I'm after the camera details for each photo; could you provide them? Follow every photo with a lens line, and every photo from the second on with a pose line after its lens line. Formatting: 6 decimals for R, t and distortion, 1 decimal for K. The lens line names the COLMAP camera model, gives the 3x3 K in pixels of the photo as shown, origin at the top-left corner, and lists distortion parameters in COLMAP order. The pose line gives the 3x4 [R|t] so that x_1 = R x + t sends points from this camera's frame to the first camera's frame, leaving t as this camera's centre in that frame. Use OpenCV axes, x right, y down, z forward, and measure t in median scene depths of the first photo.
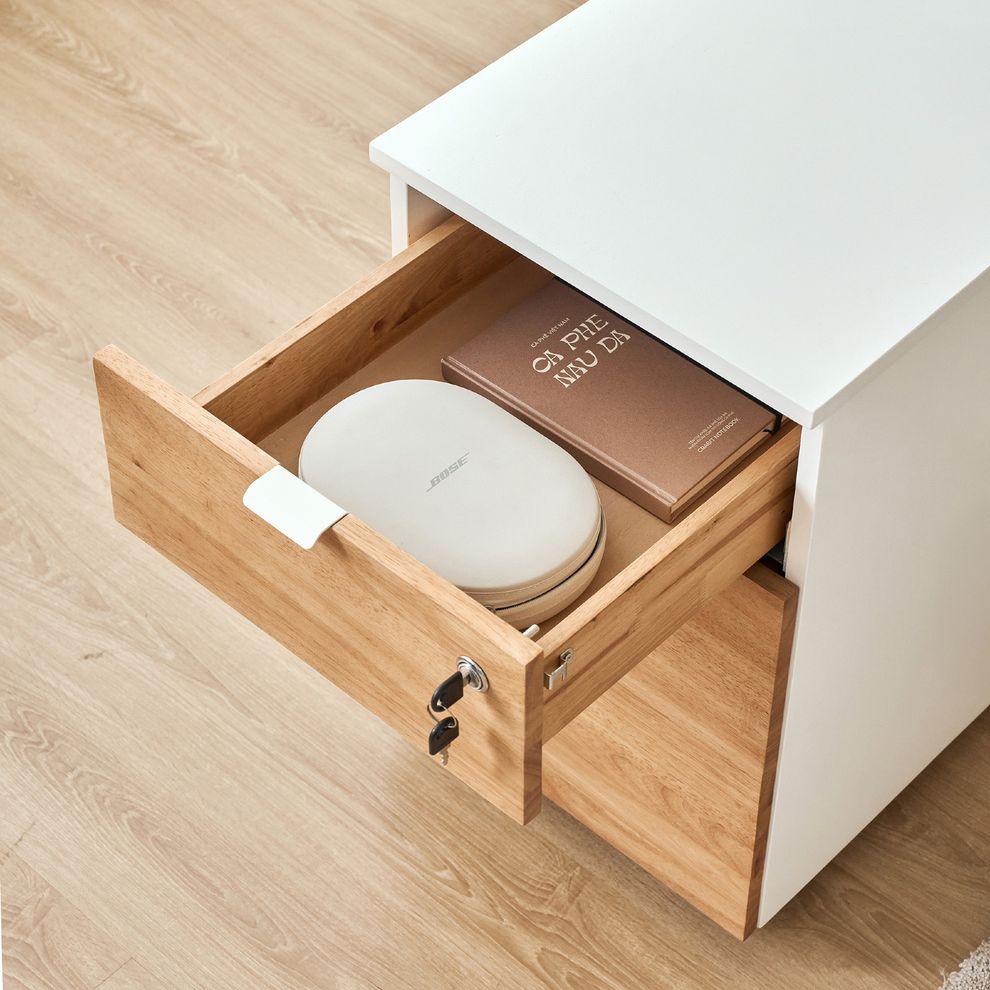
lens RADIAL K [[2430.2, 0, 498.7], [0, 2430.2, 498.6], [0, 0, 1]] dist [0.063207, 0.000000]
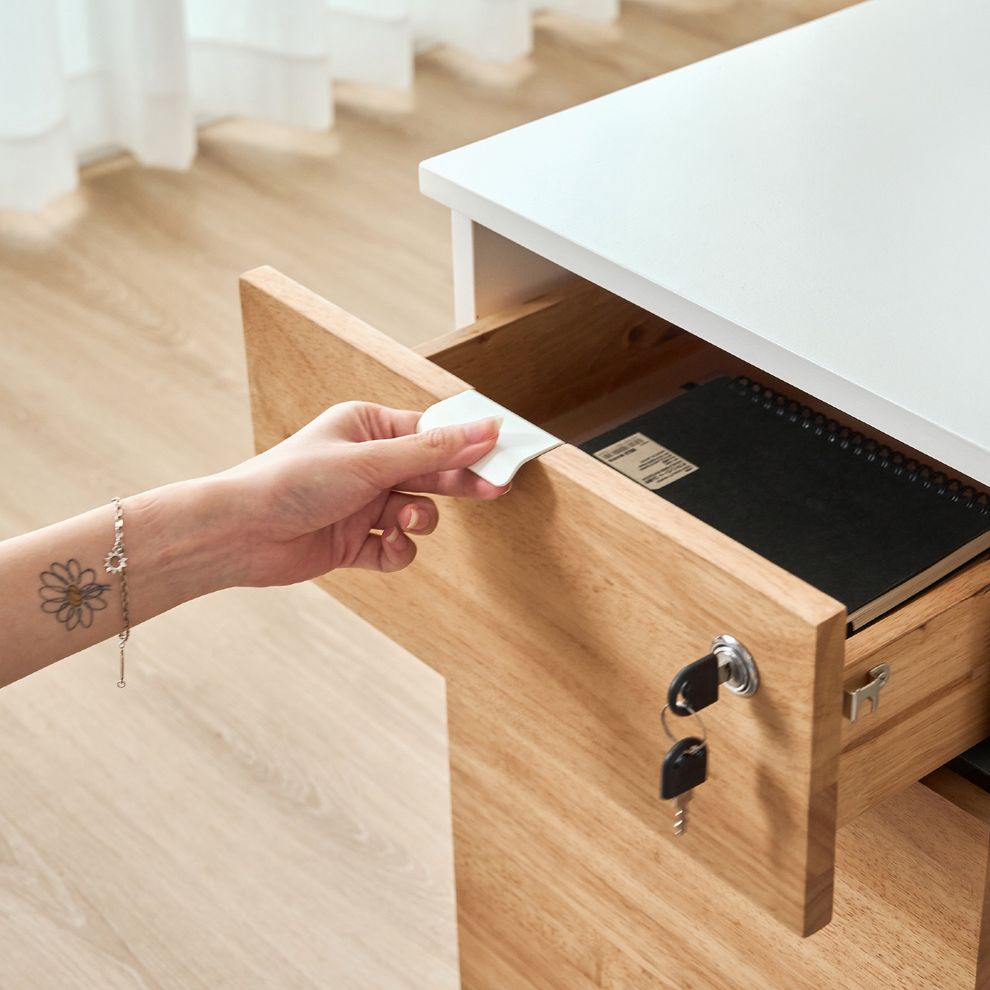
lens RADIAL K [[2308.6, 0, 496.6], [0, 2308.6, 488.3], [0, 0, 1]] dist [-0.026921, 0.000000]
pose [[0.989968, 0.040201, -0.135454, 0.007812], [-0.071797, 0.968803, -0.237204, 0.172915], [0.121693, 0.244549, 0.961970, 0.373675]]
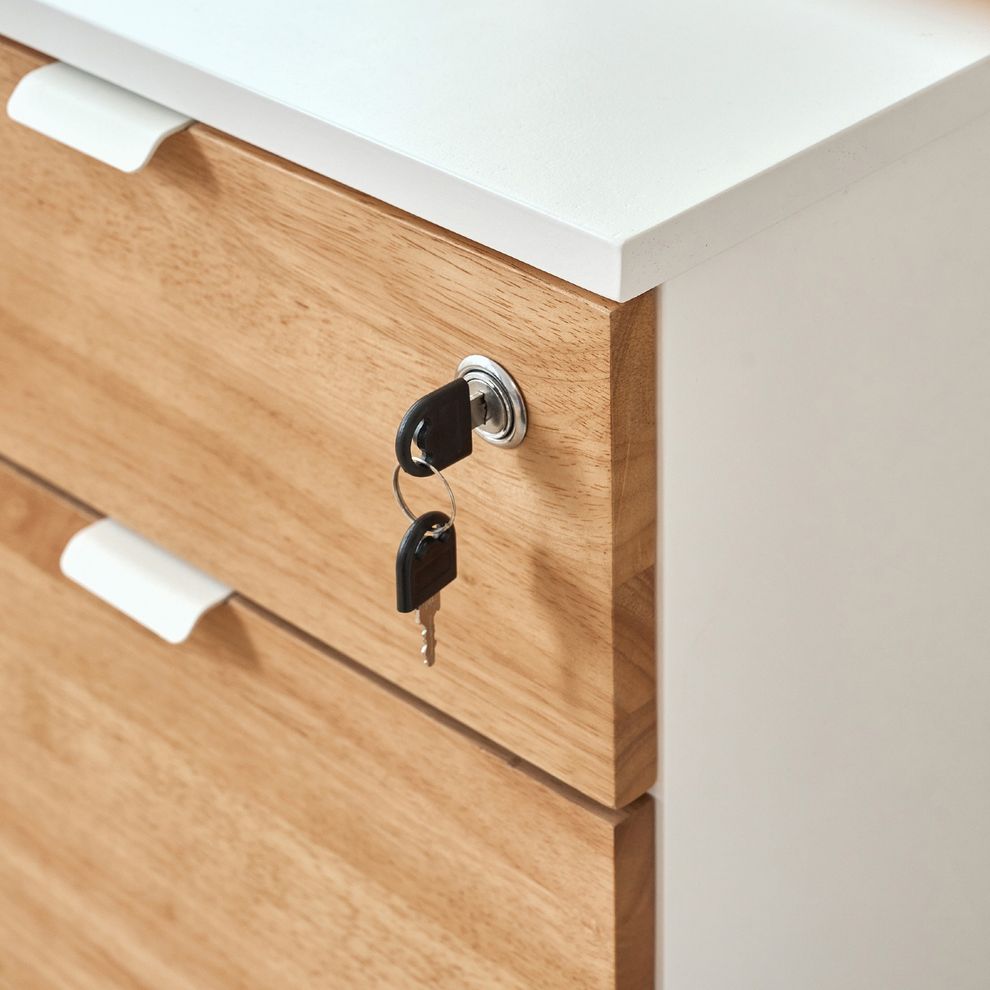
lens RADIAL K [[2737.8, 0, 493.1], [0, 2737.8, 491.6], [0, 0, 1]] dist [-0.079164, 0.000000]
pose [[0.999187, -0.012913, -0.038188, 0.007912], [0.003424, 0.971073, -0.238759, 0.200413], [0.040166, 0.238435, 0.970328, 0.511016]]
